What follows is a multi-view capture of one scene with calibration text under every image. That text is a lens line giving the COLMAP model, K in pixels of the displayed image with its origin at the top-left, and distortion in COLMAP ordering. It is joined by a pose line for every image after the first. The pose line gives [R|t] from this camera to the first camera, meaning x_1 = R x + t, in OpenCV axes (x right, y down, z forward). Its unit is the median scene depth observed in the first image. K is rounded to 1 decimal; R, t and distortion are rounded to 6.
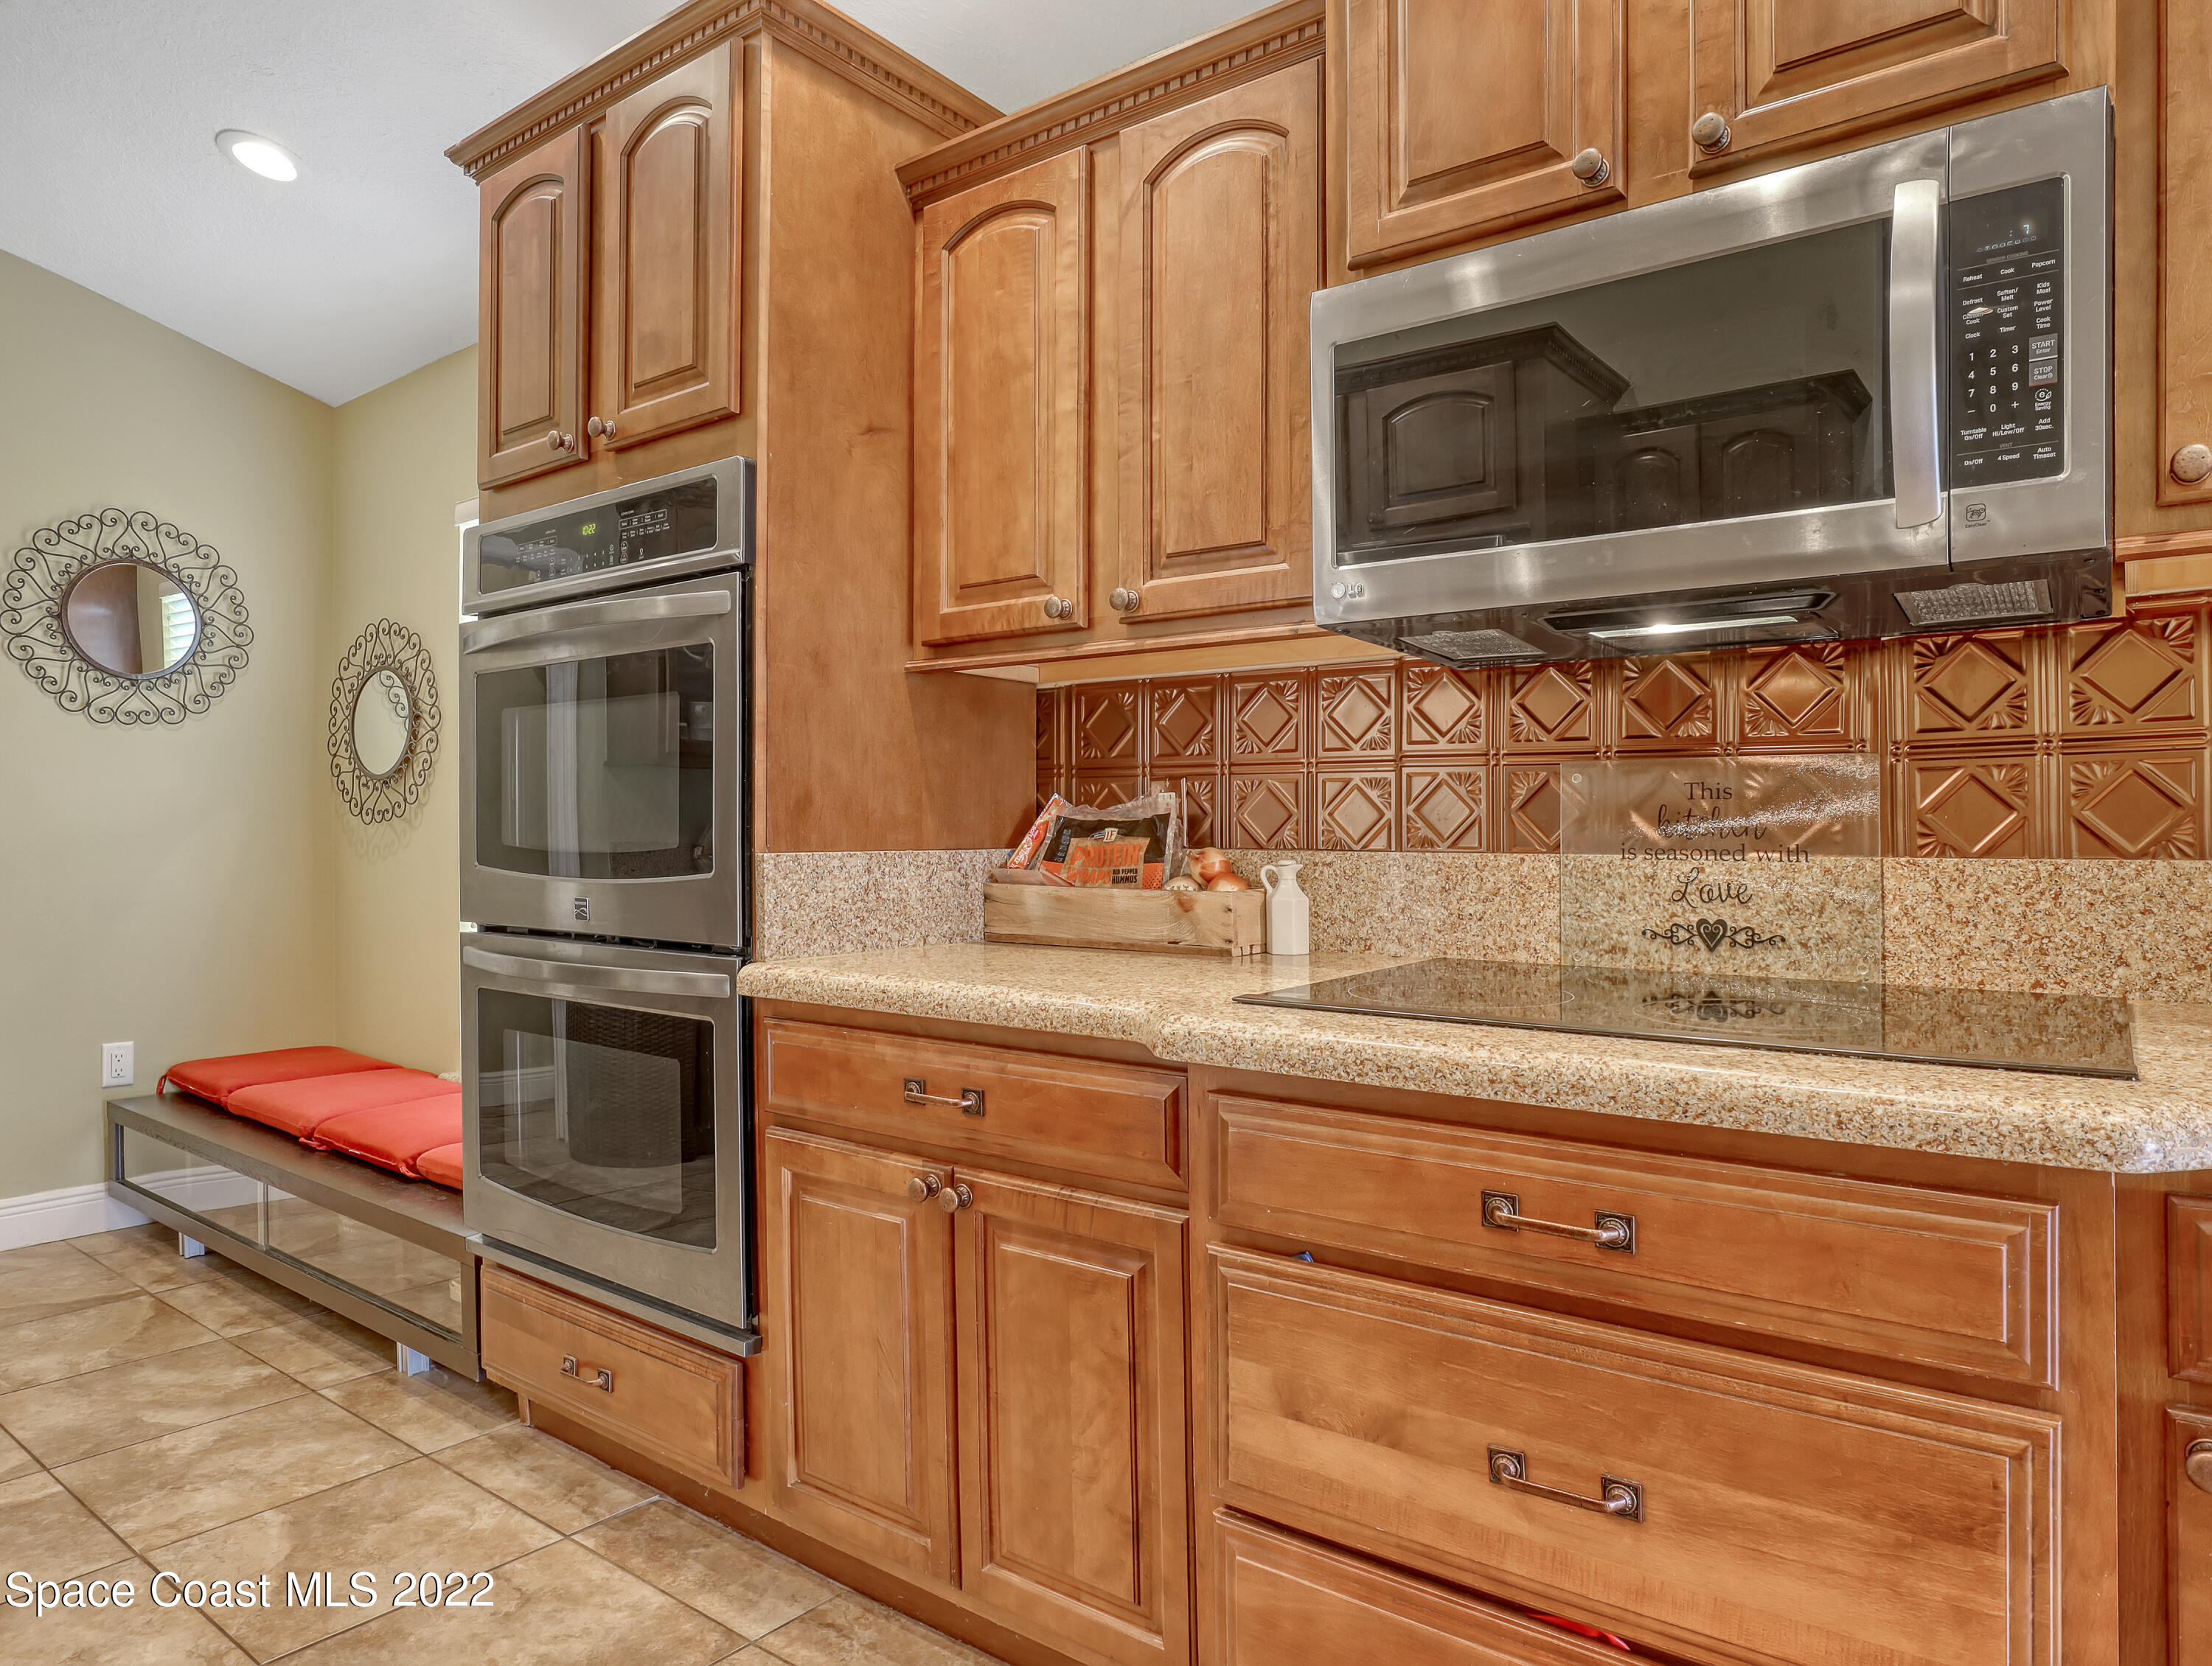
lens RADIAL K [[1395.9, 0, 1184.0], [0, 1395.9, 883.4], [0, 0, 1]] dist [-0.061591, 0.043748]
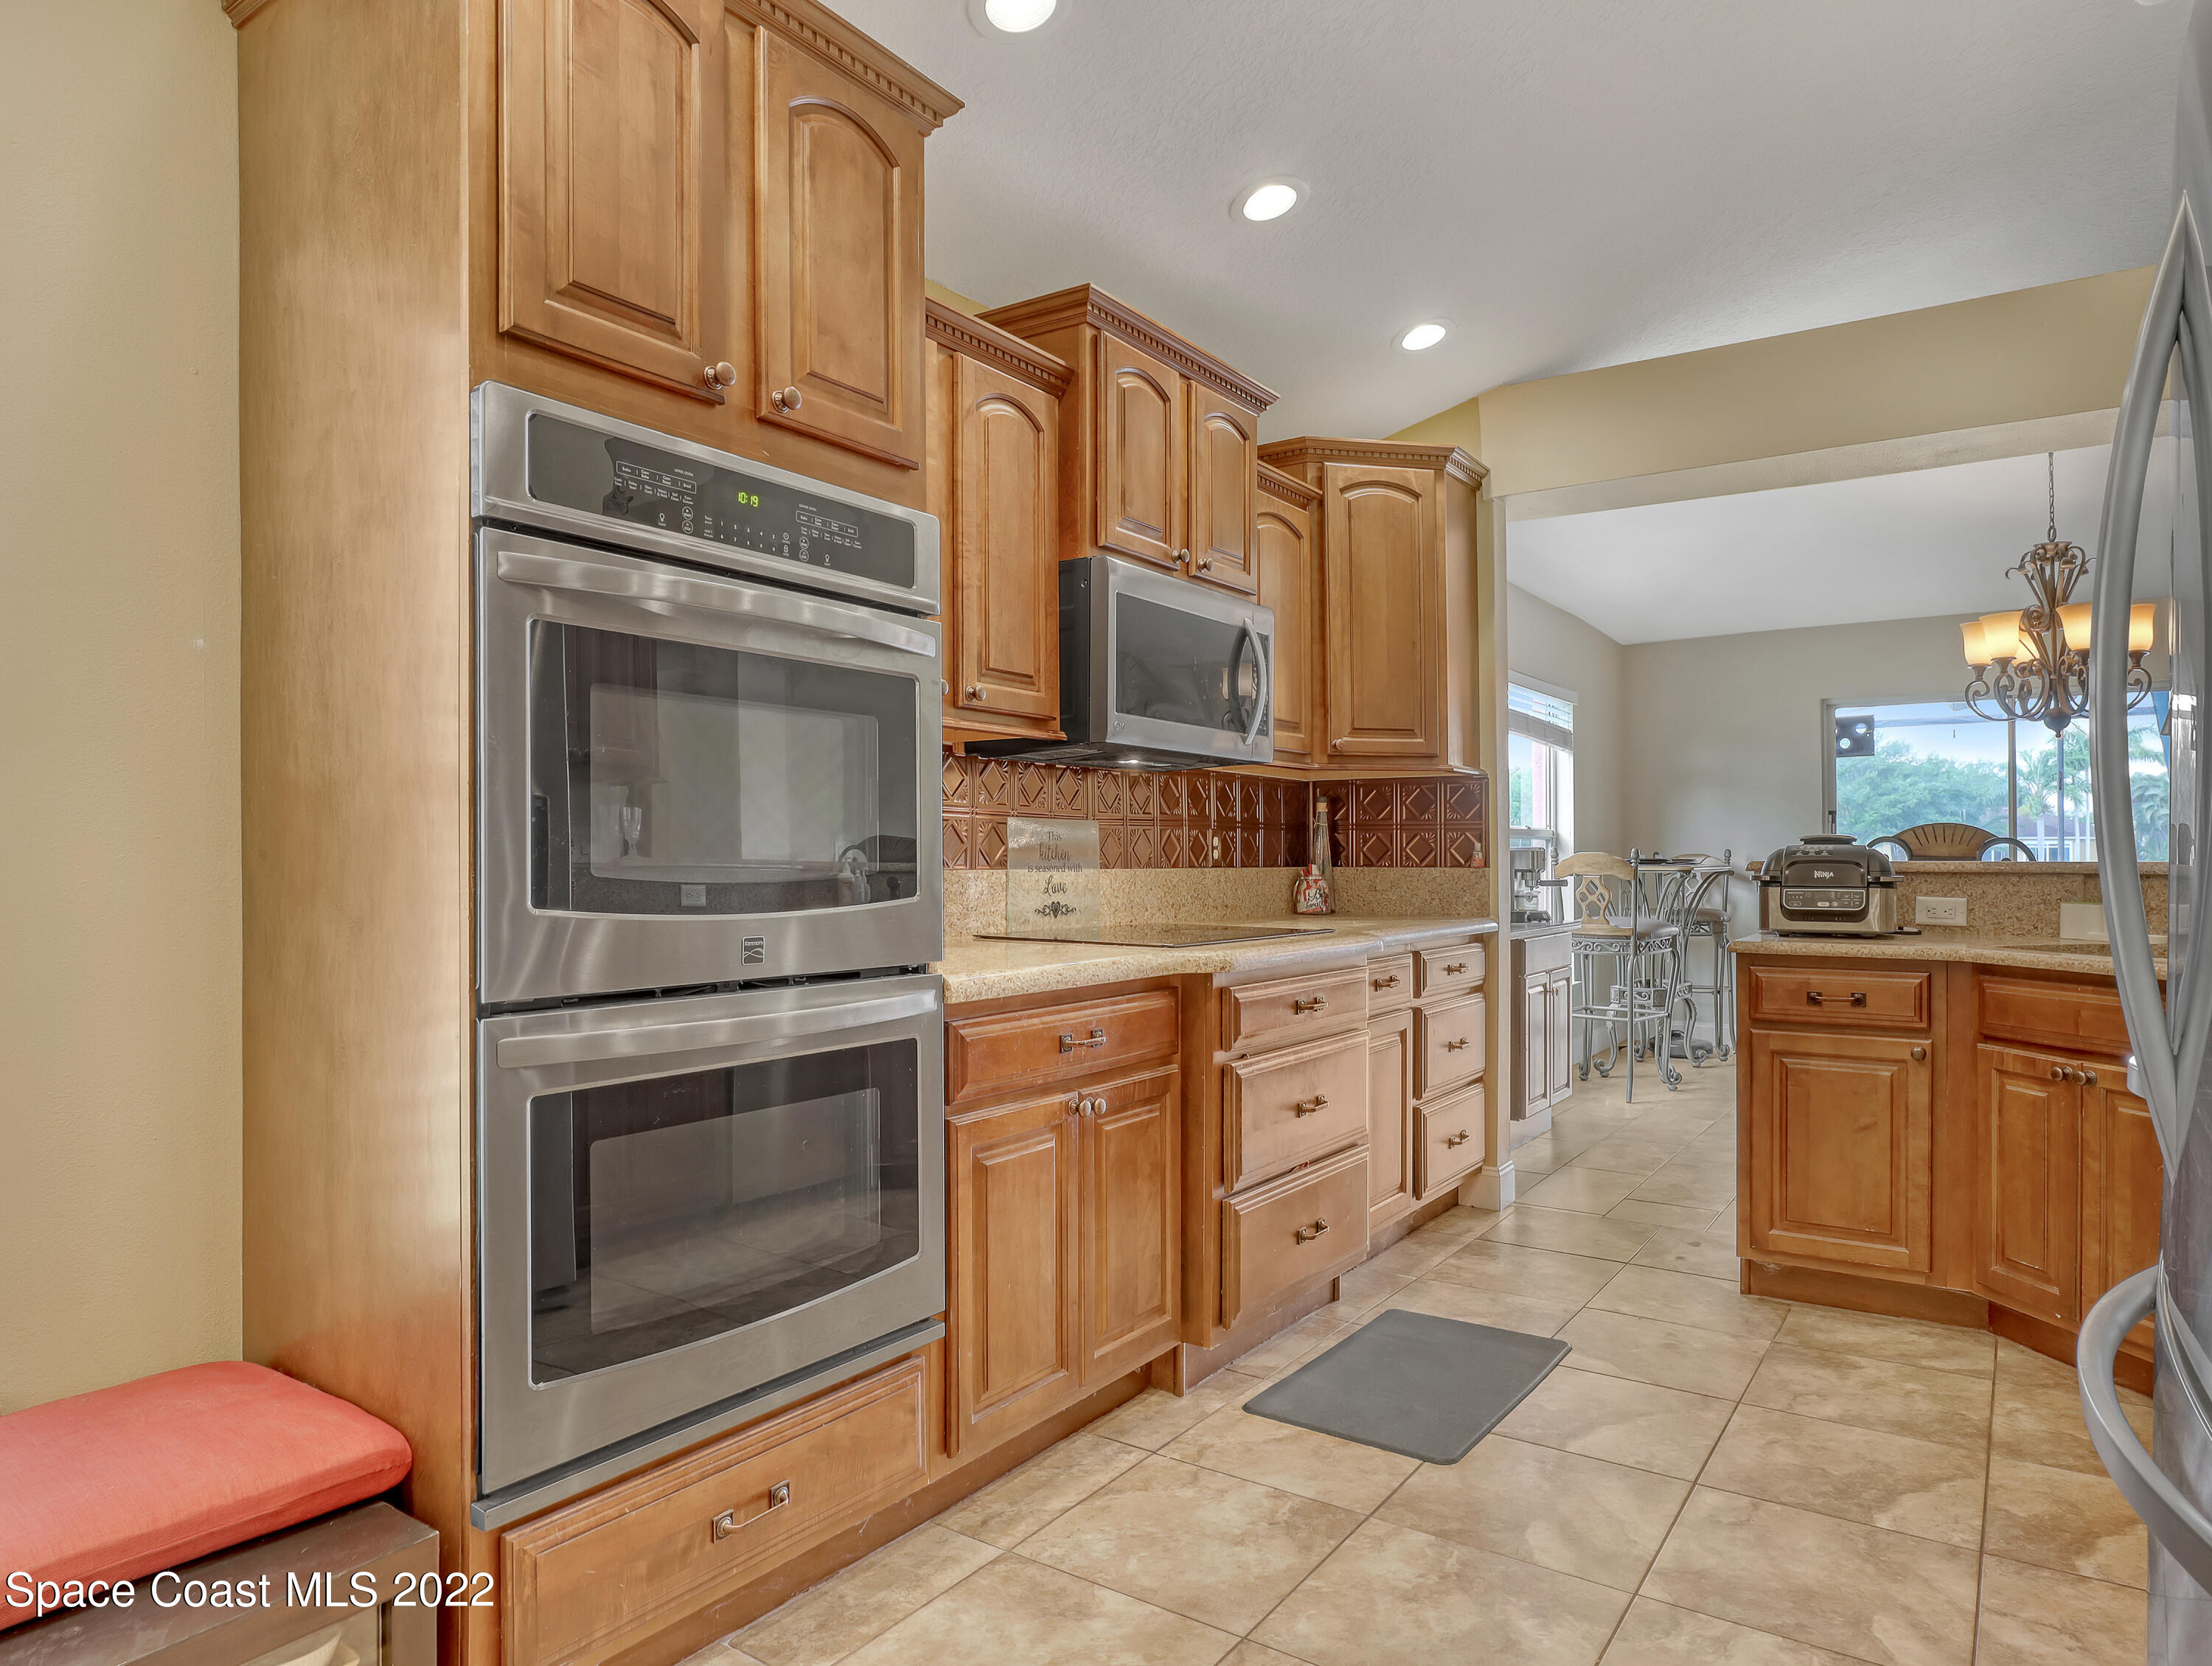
lens RADIAL K [[1393.1, 0, 1122.9], [0, 1393.1, 846.0], [0, 0, 1]] dist [-0.006190, 0.002328]
pose [[-0.044882, 0.003086, 0.998988, -1.322833], [0.035318, 0.999375, -0.001500, -0.038613], [-0.998368, 0.035215, -0.044963, 0.817588]]
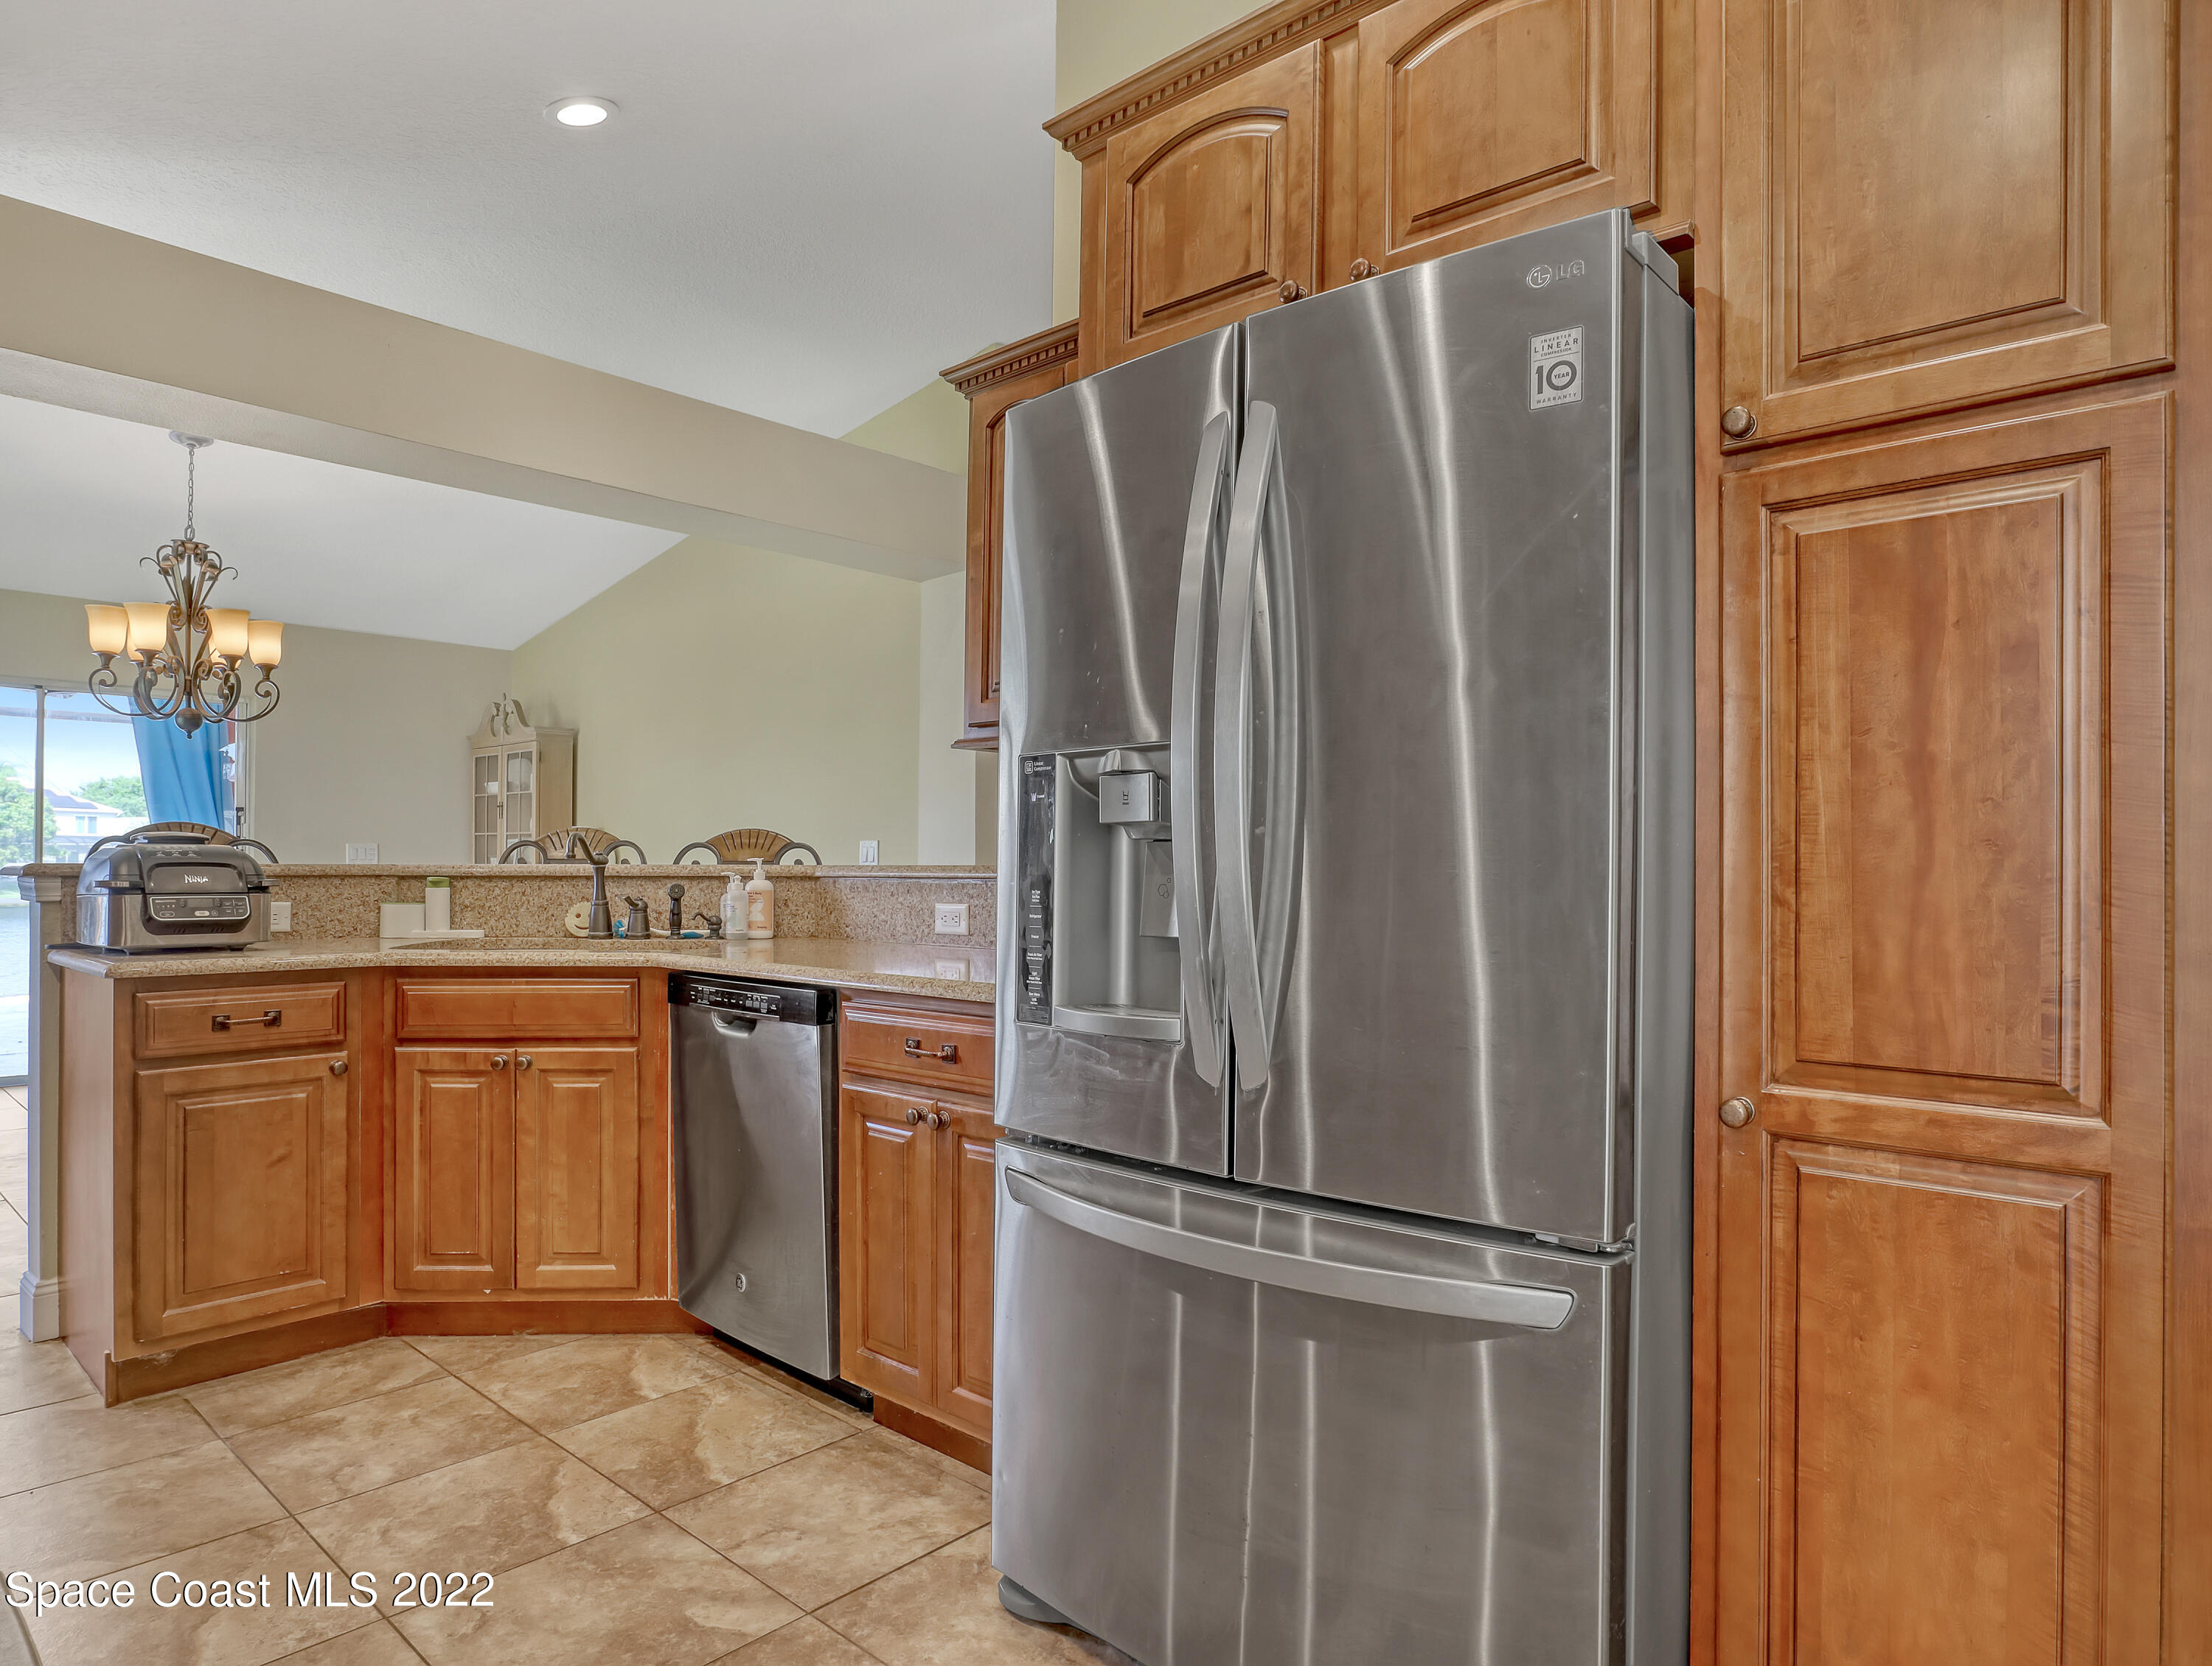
lens RADIAL K [[1304.7, 0, 1075.3], [0, 1304.7, 842.8], [0, 0, 1]] dist [-0.015816, 0.000206]
pose [[-0.995012, -0.006195, 0.099559, -0.725107], [-0.004203, 0.999787, 0.020203, -0.045708], [-0.099663, 0.019684, -0.994827, 1.143083]]
